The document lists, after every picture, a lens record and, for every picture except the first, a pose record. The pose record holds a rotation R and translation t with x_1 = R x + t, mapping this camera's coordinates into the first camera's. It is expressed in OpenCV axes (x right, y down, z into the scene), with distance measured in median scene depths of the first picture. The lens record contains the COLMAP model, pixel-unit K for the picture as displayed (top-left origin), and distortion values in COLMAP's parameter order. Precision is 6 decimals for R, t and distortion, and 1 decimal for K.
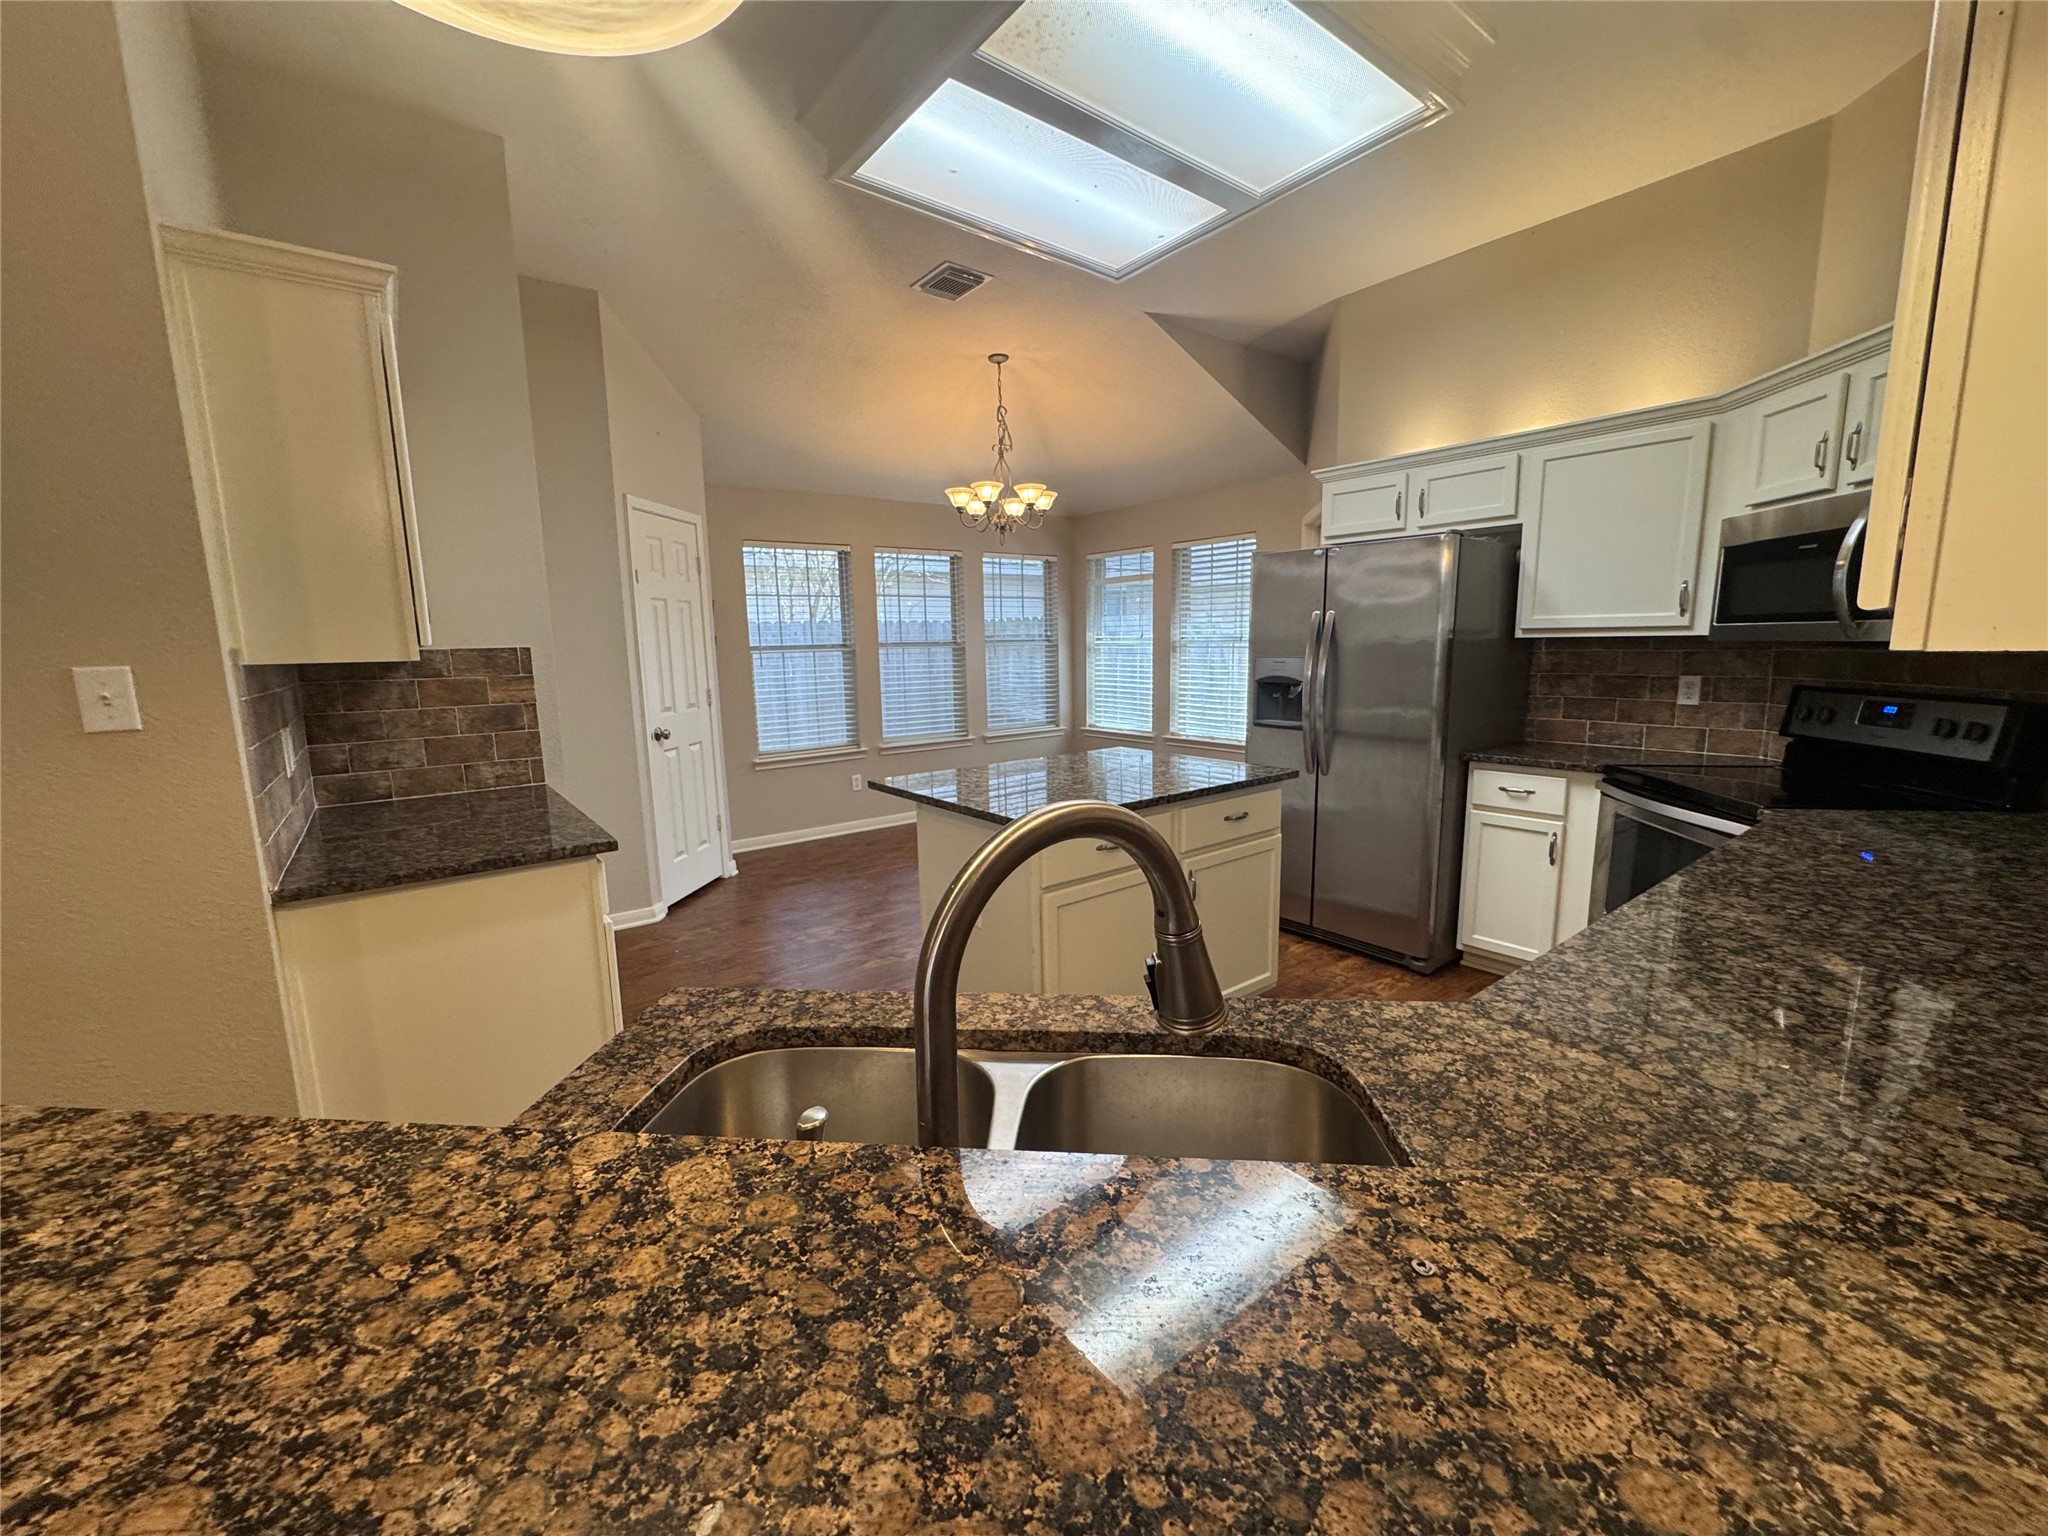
lens RADIAL K [[820.7, 0, 1031.7], [0, 820.7, 764.7], [0, 0, 1]] dist [-0.004154, 0.000939]
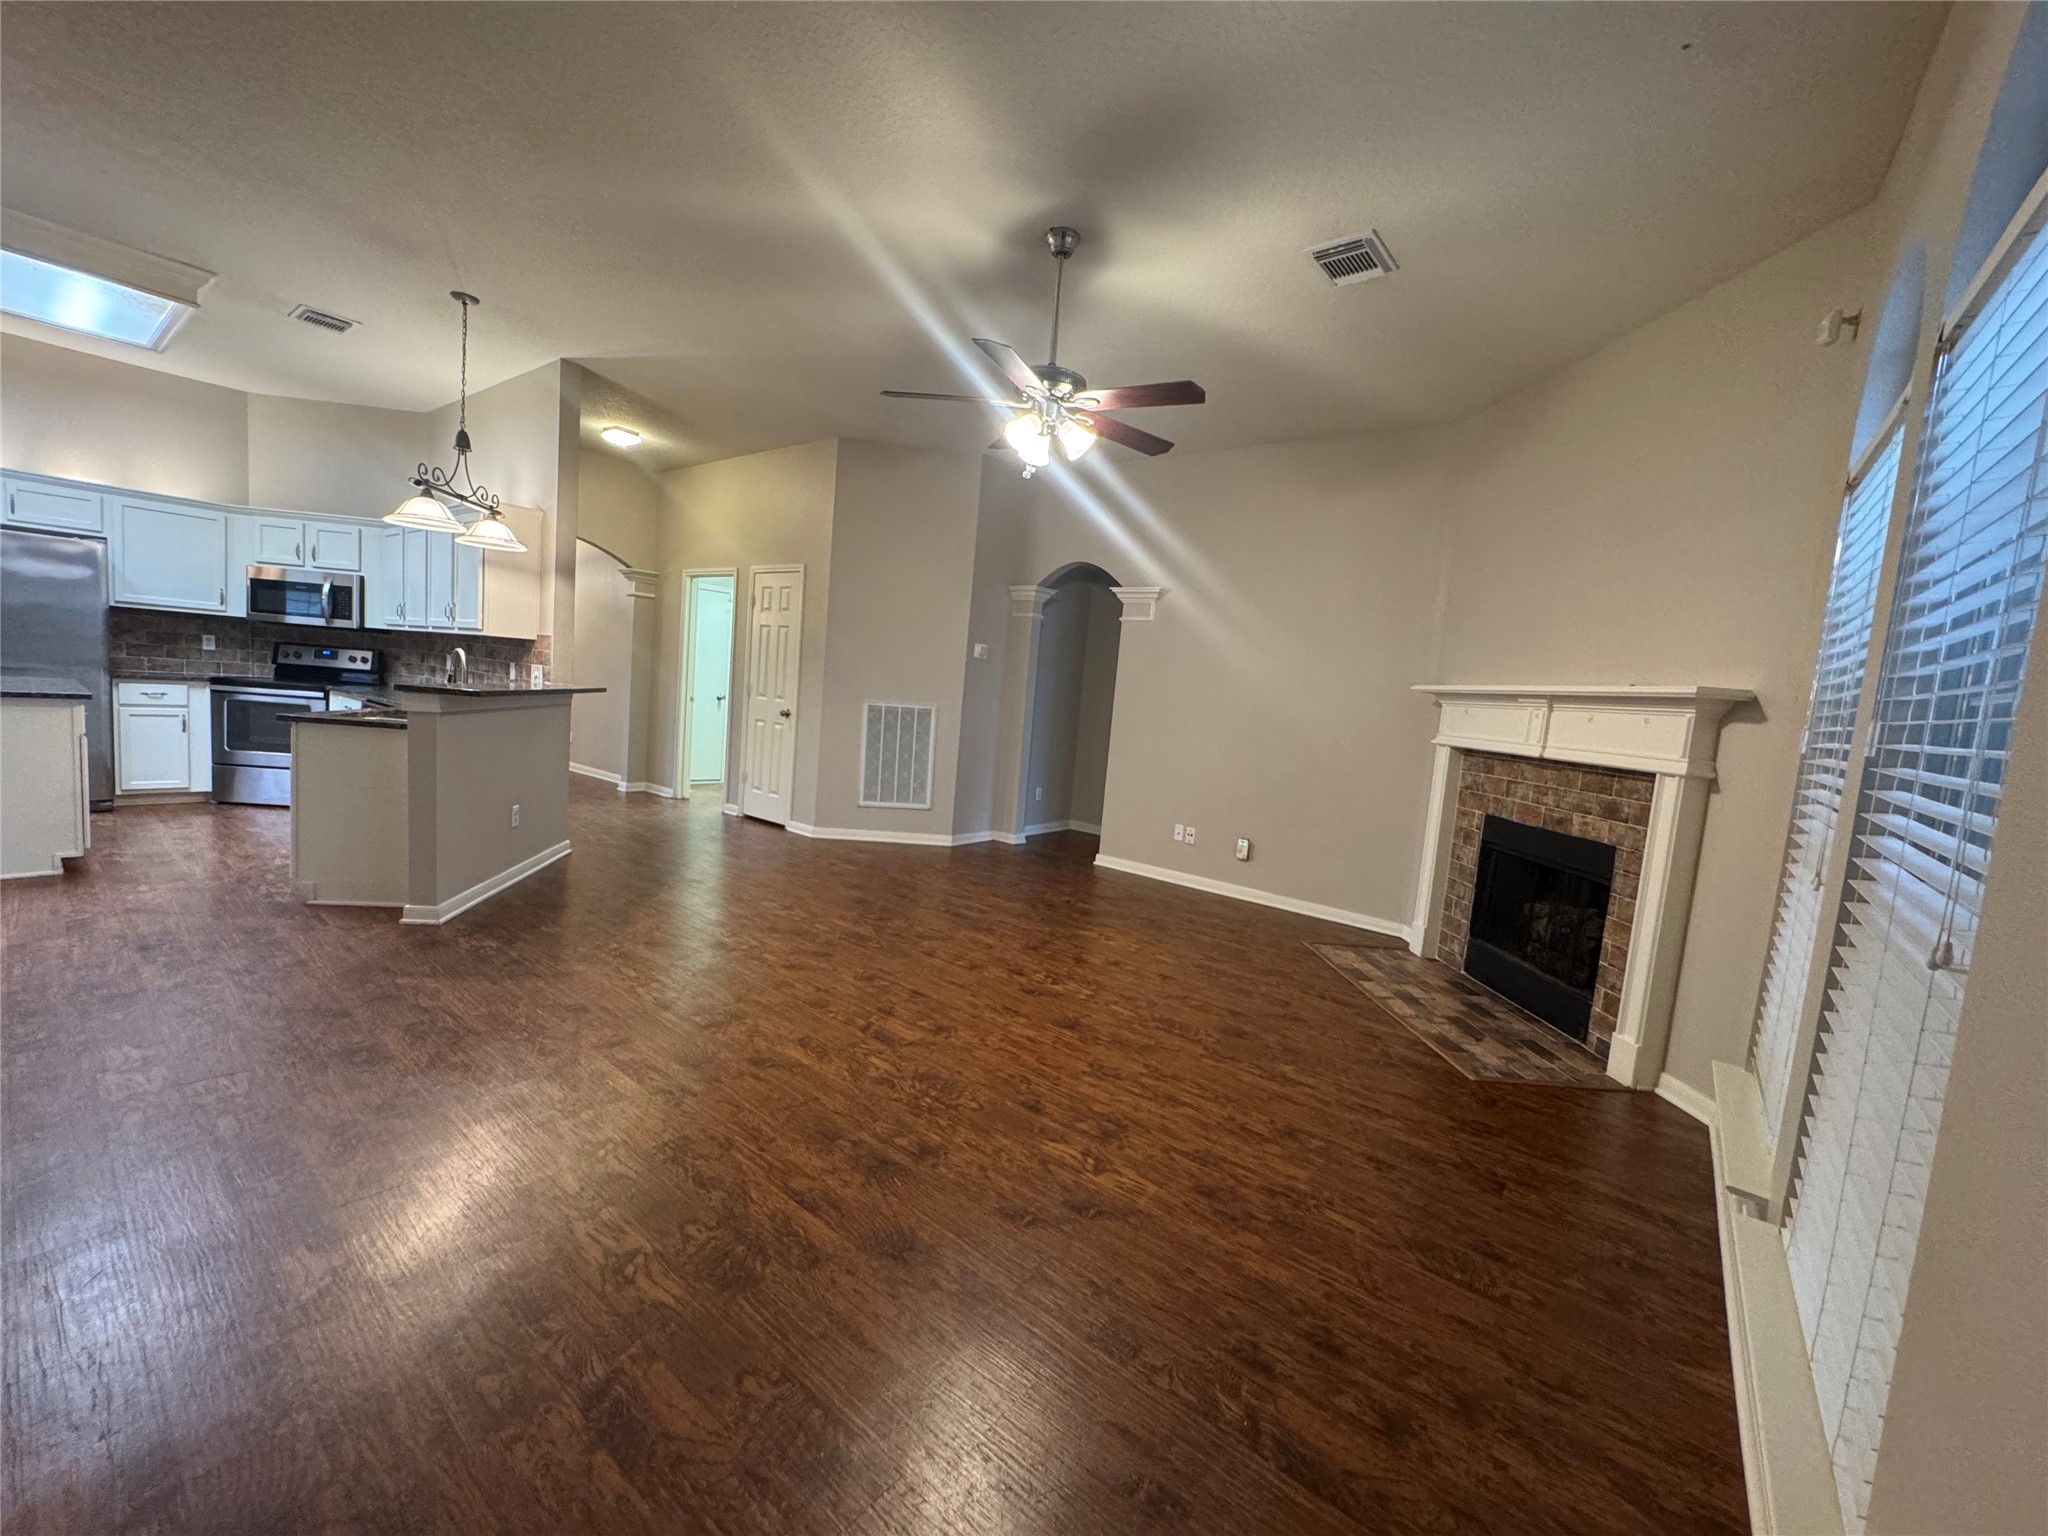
lens RADIAL K [[820.7, 0, 1024.9], [0, 820.7, 764.7], [0, 0, 1]] dist [-0.004154, 0.000939]
pose [[-0.236910, -0.100503, 0.966319, -0.739778], [0.066237, 0.990650, 0.119272, 0.044817], [-0.969271, 0.092263, -0.228037, -0.198249]]
